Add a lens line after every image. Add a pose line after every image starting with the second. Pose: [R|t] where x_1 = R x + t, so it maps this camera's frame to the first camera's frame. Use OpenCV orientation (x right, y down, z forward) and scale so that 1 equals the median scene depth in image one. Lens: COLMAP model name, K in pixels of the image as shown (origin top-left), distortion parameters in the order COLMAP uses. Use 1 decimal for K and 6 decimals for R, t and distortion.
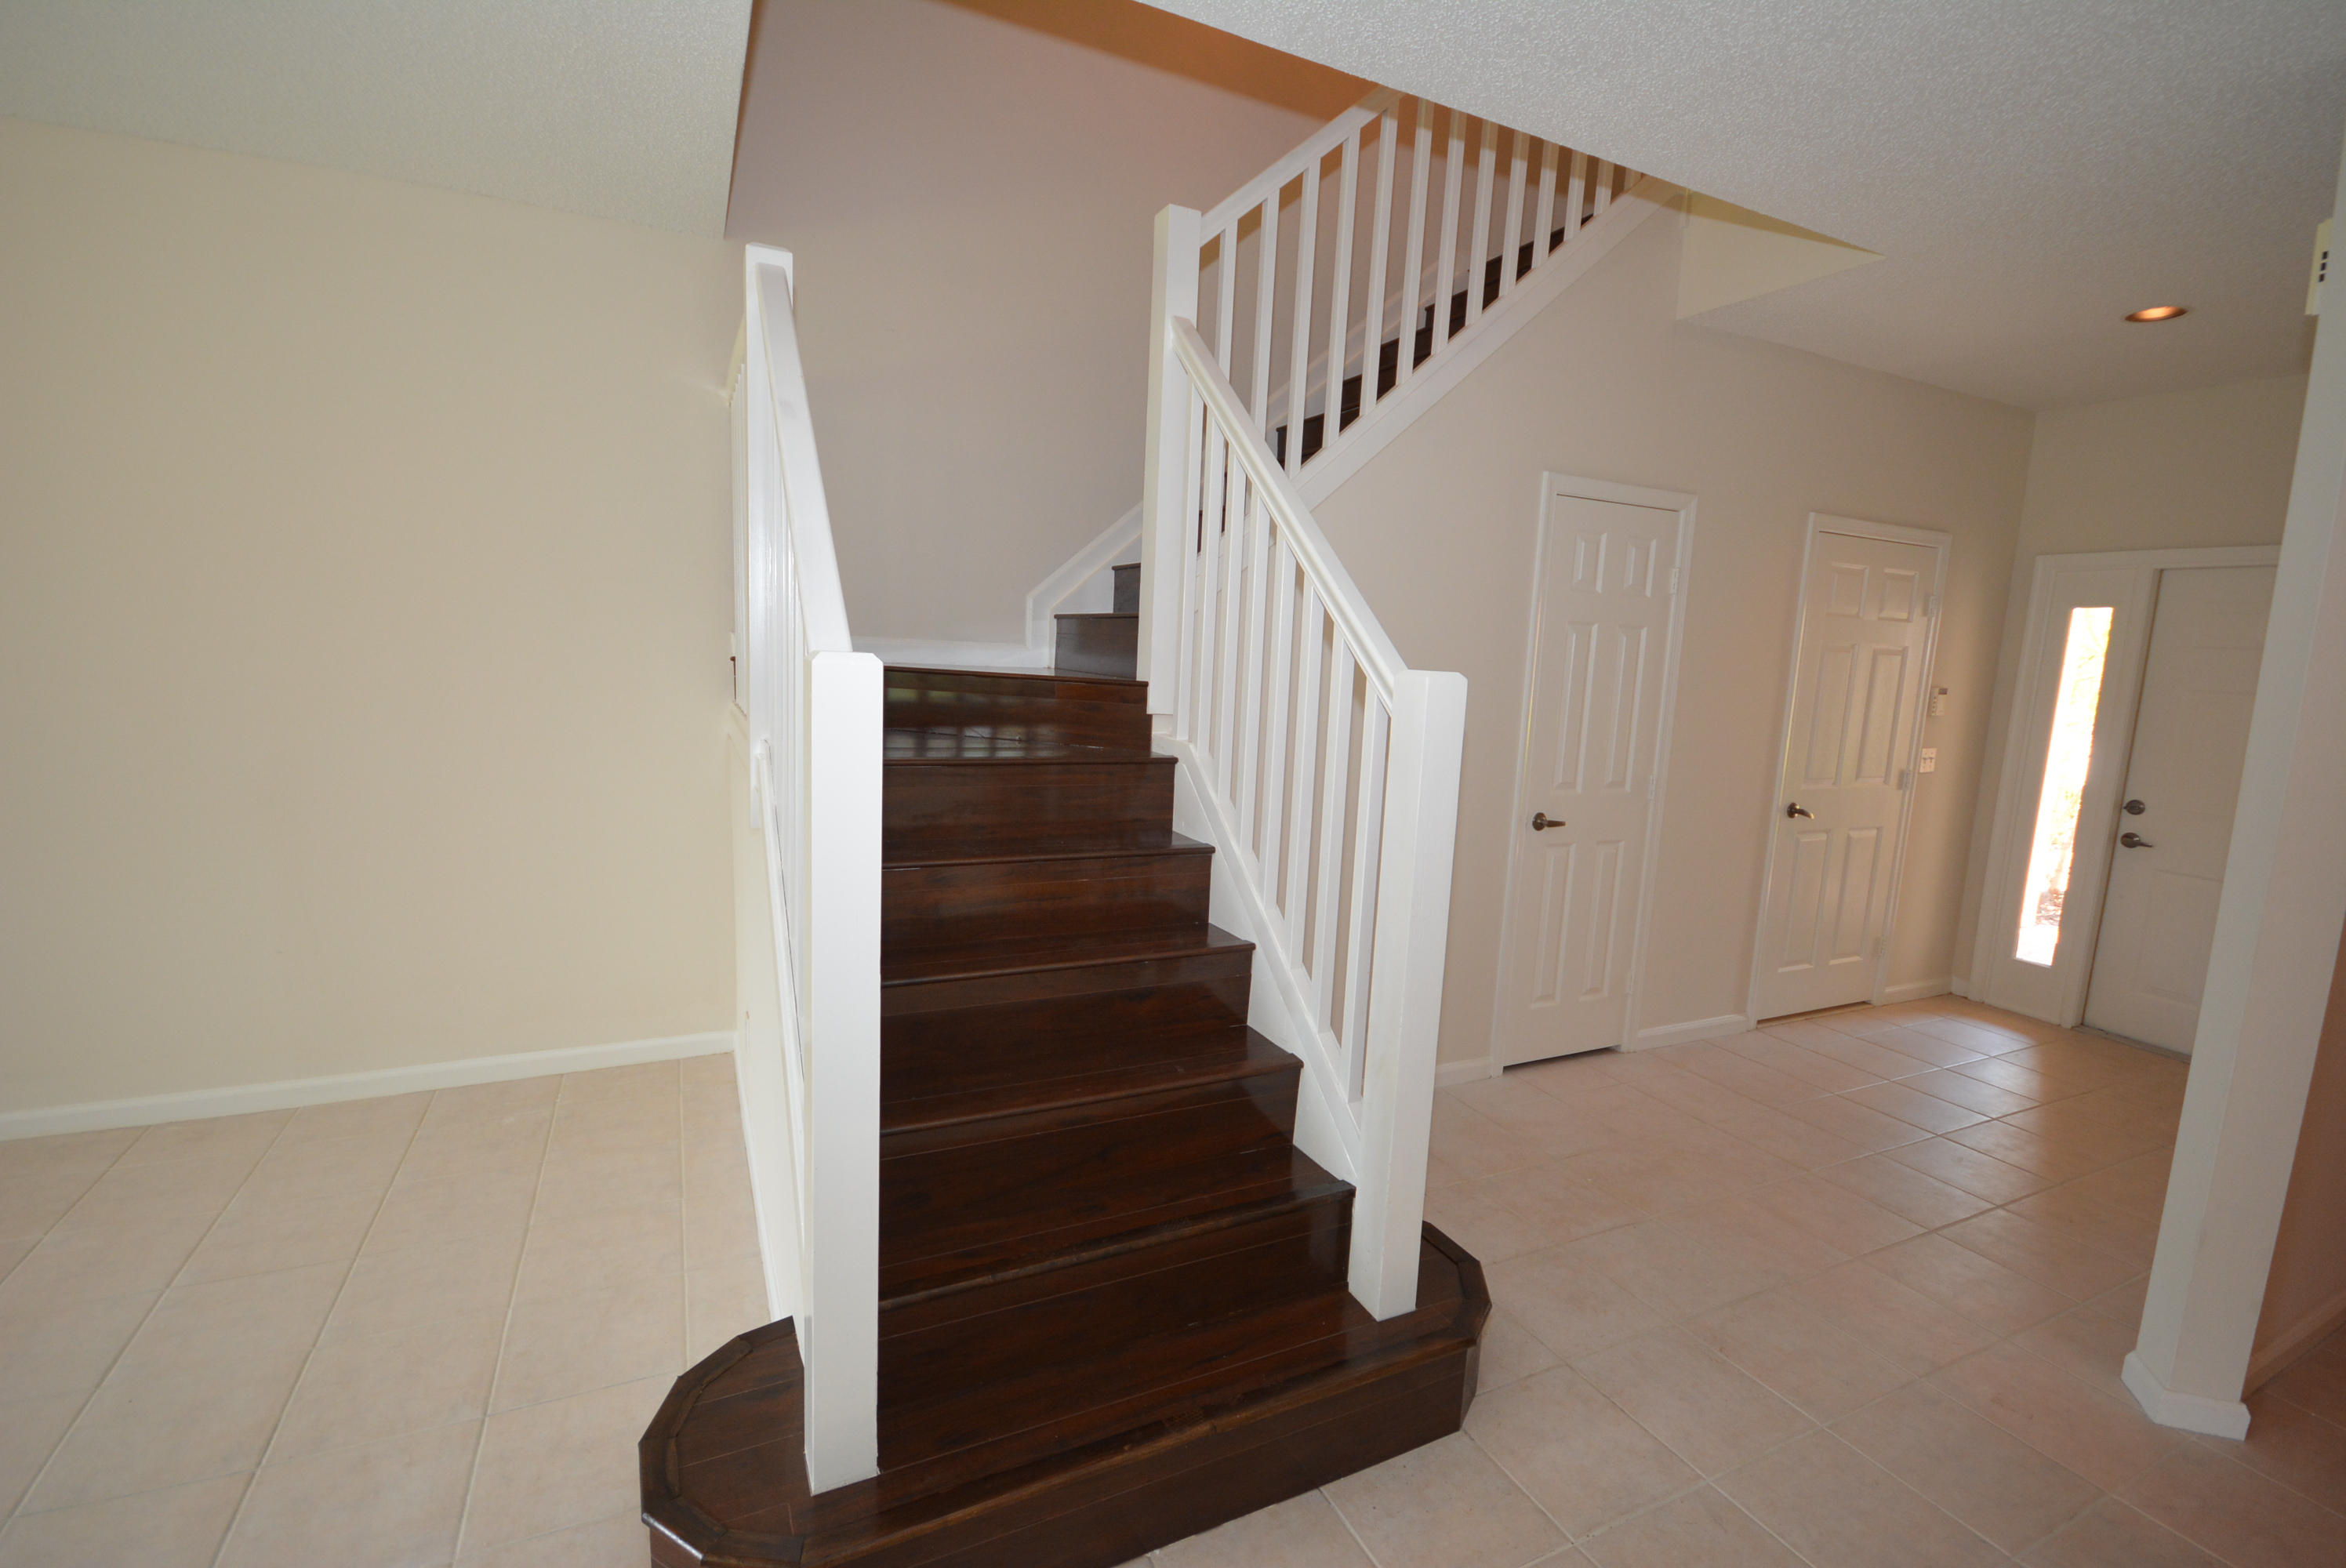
lens RADIAL K [[1045.6, 0, 1173.3], [0, 1045.6, 790.1], [0, 0, 1]] dist [-0.003581, -0.000832]
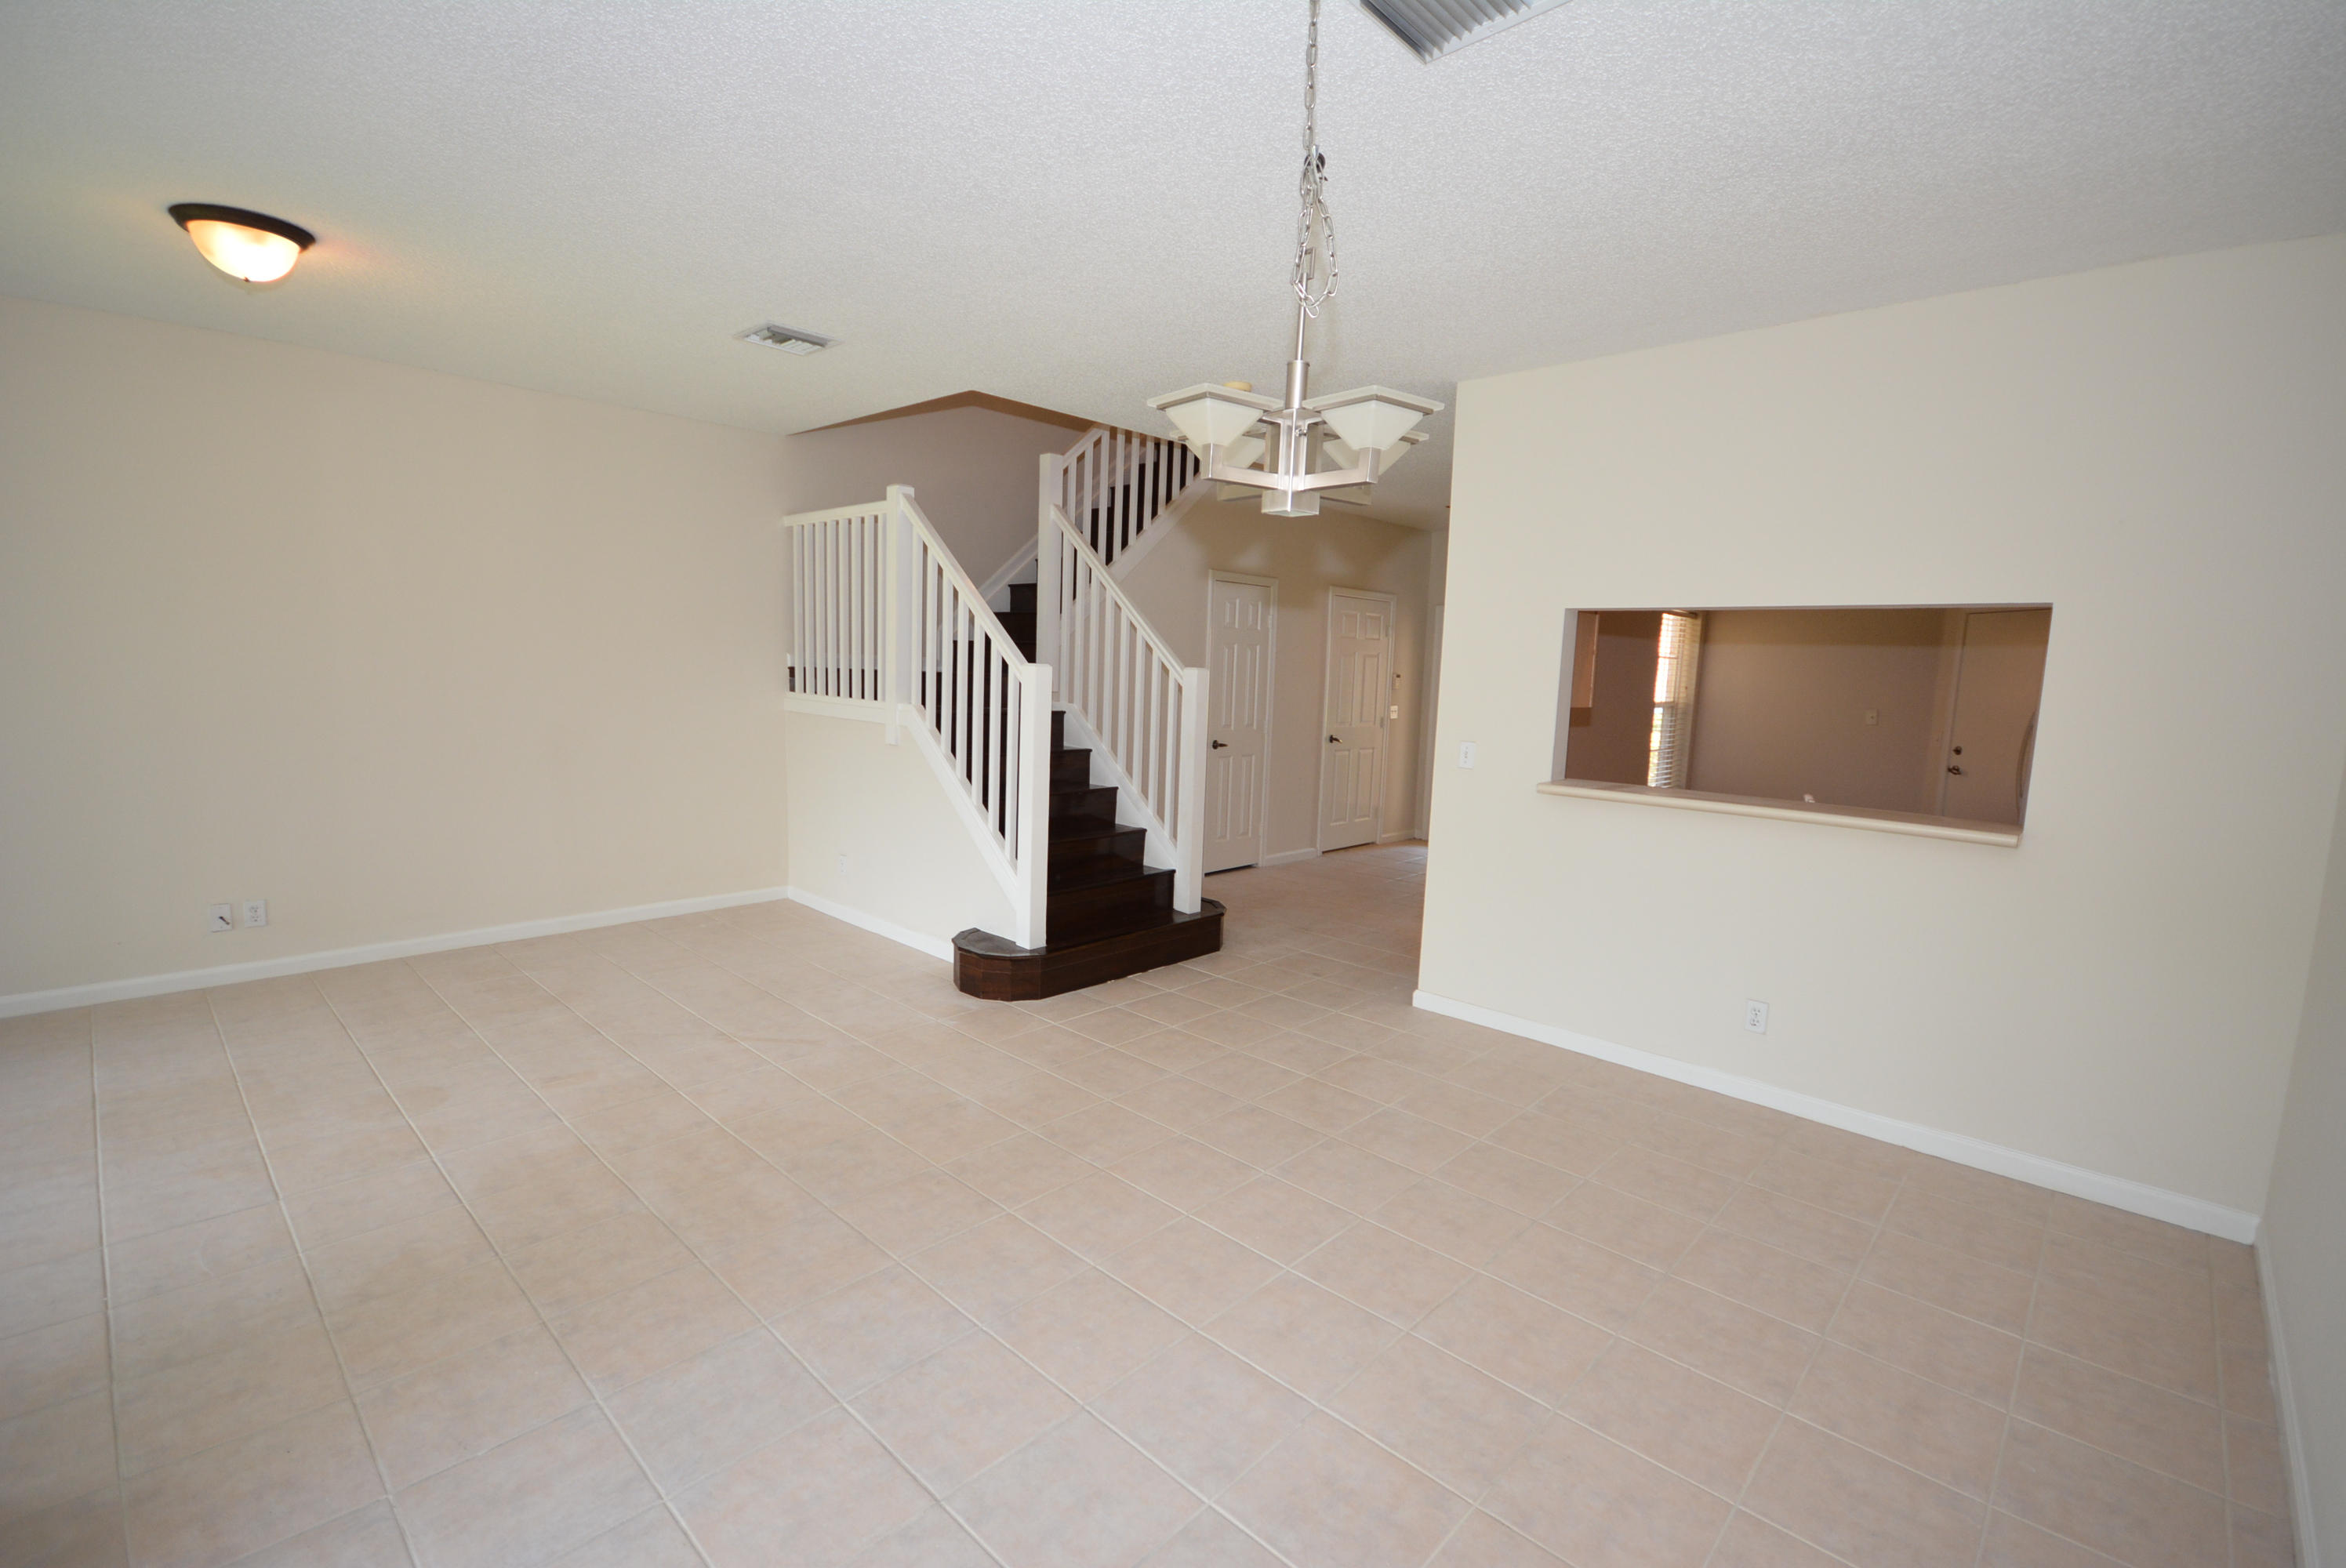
lens RADIAL K [[1047.1, 0, 1162.7], [0, 1047.1, 786.3], [0, 0, 1]] dist [-0.006529, -0.000768]
pose [[0.938734, -0.054476, 0.340309, -0.375664], [0.057997, 0.998317, -0.000176, 0.093009], [-0.339727, 0.019902, 0.940314, -0.737908]]
